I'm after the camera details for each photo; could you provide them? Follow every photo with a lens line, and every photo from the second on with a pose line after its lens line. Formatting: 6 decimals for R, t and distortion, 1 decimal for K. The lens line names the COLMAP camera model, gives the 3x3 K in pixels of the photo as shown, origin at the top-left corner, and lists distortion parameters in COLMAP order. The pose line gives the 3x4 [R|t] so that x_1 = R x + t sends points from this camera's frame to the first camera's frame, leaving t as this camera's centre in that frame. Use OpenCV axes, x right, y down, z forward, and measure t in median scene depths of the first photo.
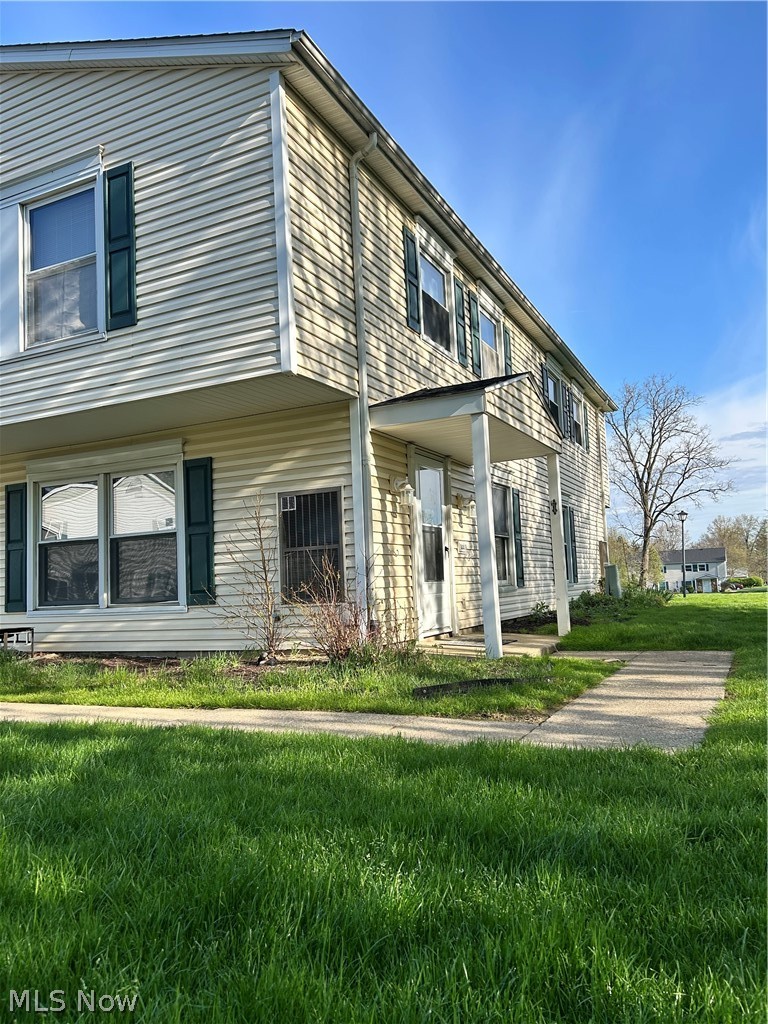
lens RADIAL K [[771.7, 0, 381.3], [0, 771.7, 512.1], [0, 0, 1]] dist [0.052875, -0.056005]
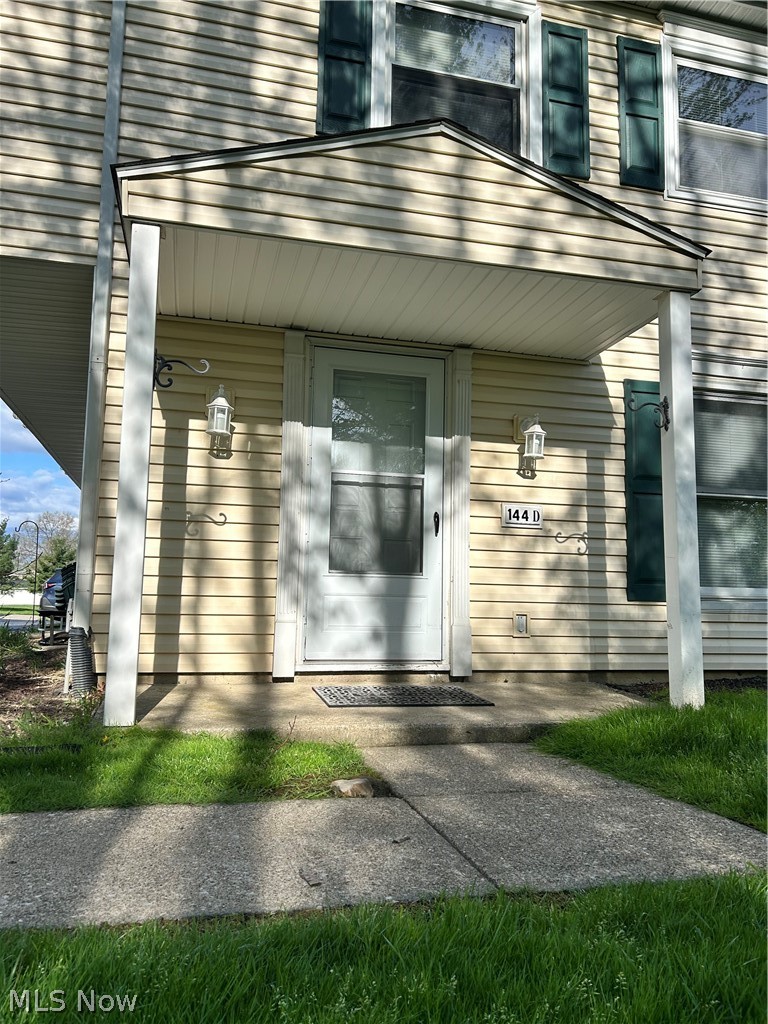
lens RADIAL K [[771.7, 0, 377.3], [0, 771.7, 517.4], [0, 0, 1]] dist [0.052875, -0.056005]
pose [[0.646026, -0.035718, -0.762479, 0.497394], [0.029698, 0.999324, -0.021651, 0.062457], [0.762737, -0.008657, 0.646650, 0.658748]]
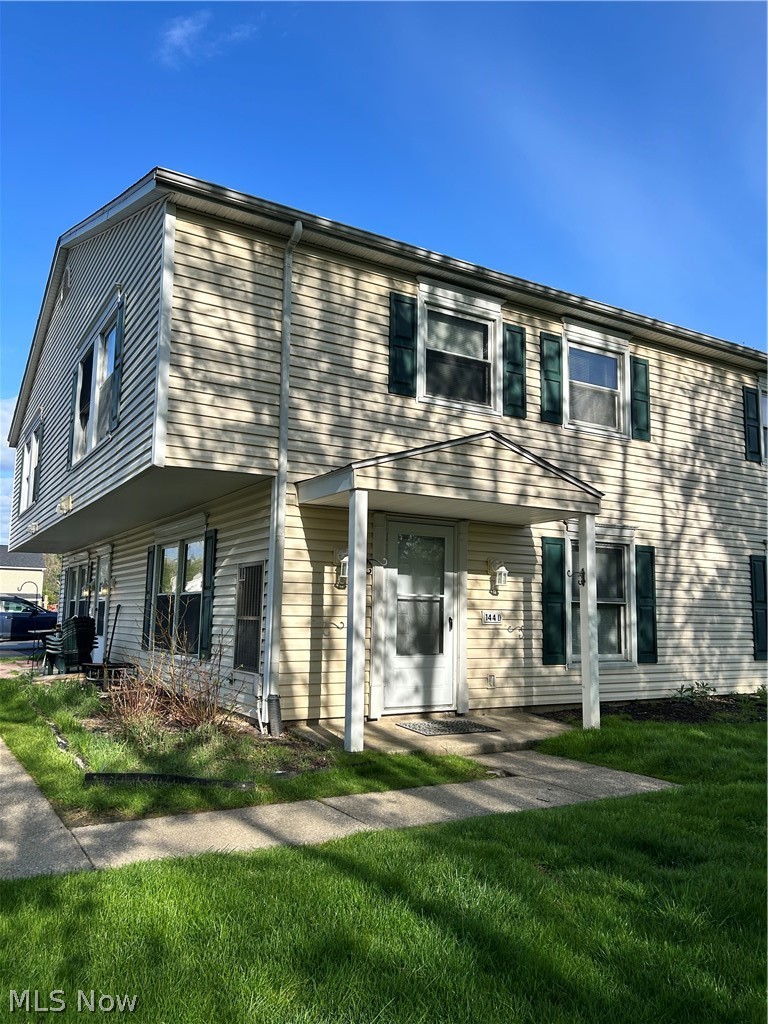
lens RADIAL K [[771.7, 0, 388.6], [0, 771.7, 512.6], [0, 0, 1]] dist [0.052875, -0.056005]
pose [[0.833163, -0.016612, -0.552779, 0.574762], [-0.000628, 0.999520, -0.030984, -0.056237], [0.553028, 0.026162, 0.832752, 0.188687]]
